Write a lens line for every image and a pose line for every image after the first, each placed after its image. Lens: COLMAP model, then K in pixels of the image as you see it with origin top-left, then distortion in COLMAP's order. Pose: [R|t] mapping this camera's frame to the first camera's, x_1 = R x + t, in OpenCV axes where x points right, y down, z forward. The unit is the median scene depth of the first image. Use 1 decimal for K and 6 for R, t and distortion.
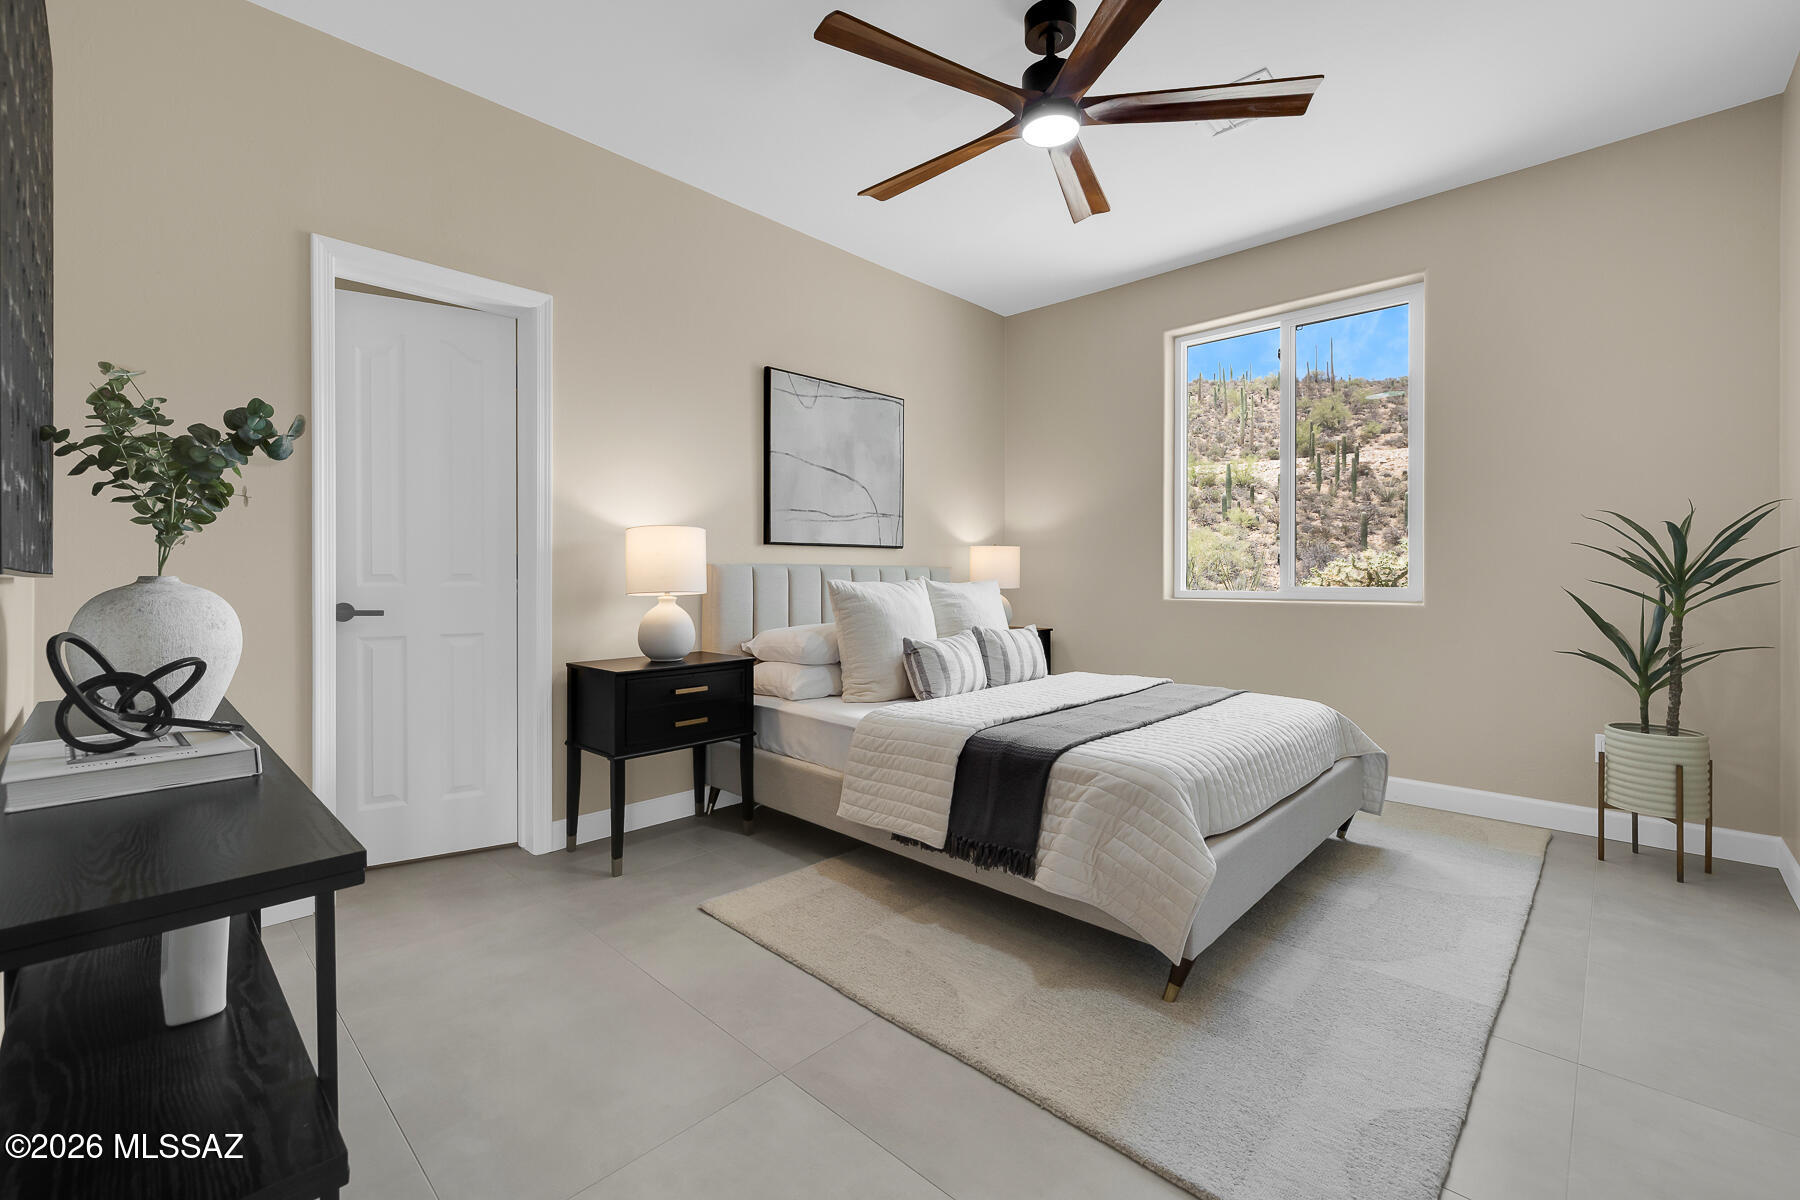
lens RADIAL K [[765.0, 0, 882.8], [0, 765.0, 581.5], [0, 0, 1]] dist [0.001097, 0.000319]
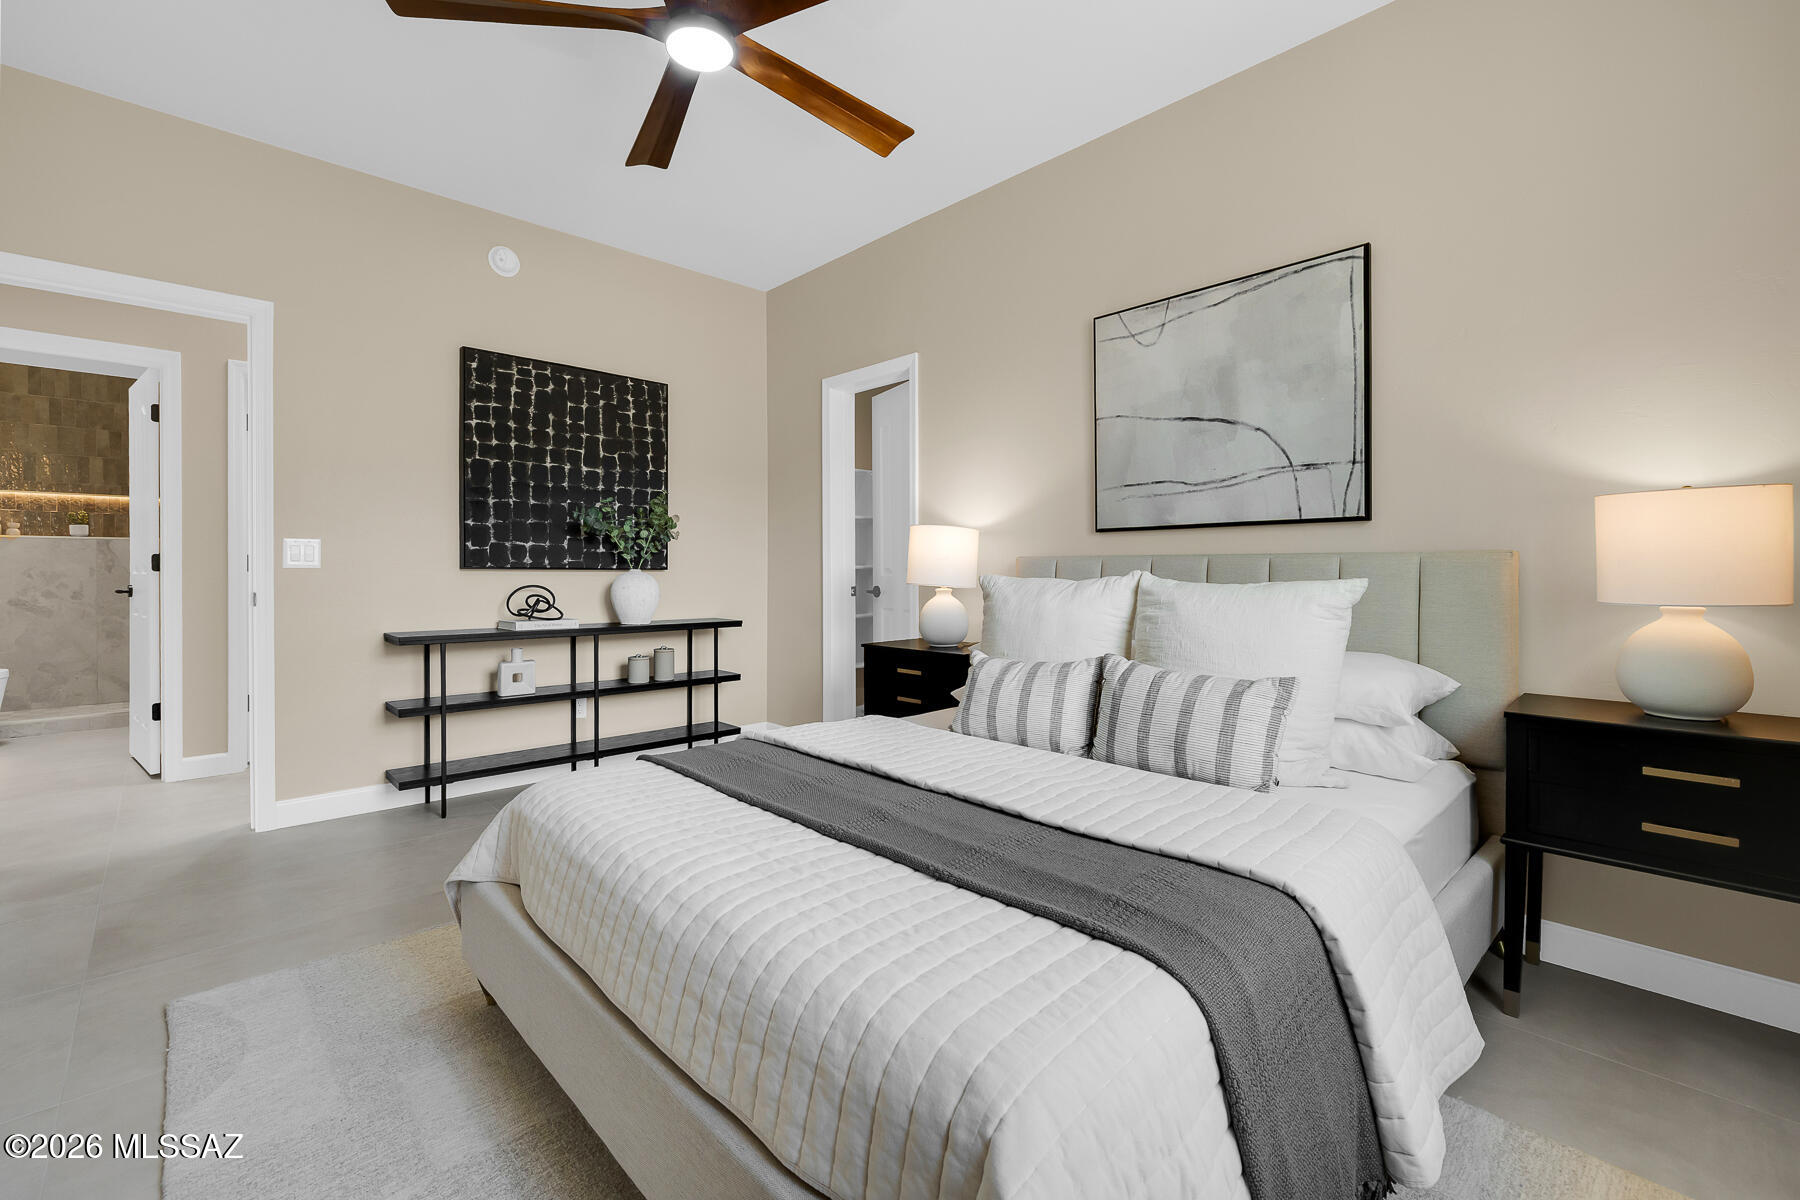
lens RADIAL K [[765.0, 0, 882.8], [0, 765.0, 581.5], [0, 0, 1]] dist [0.001097, 0.000319]
pose [[-0.043618, 0.019710, -0.998854, 0.632278], [-0.006398, 0.999779, 0.020008, -0.008561], [0.999028, 0.007263, -0.043482, 0.732727]]
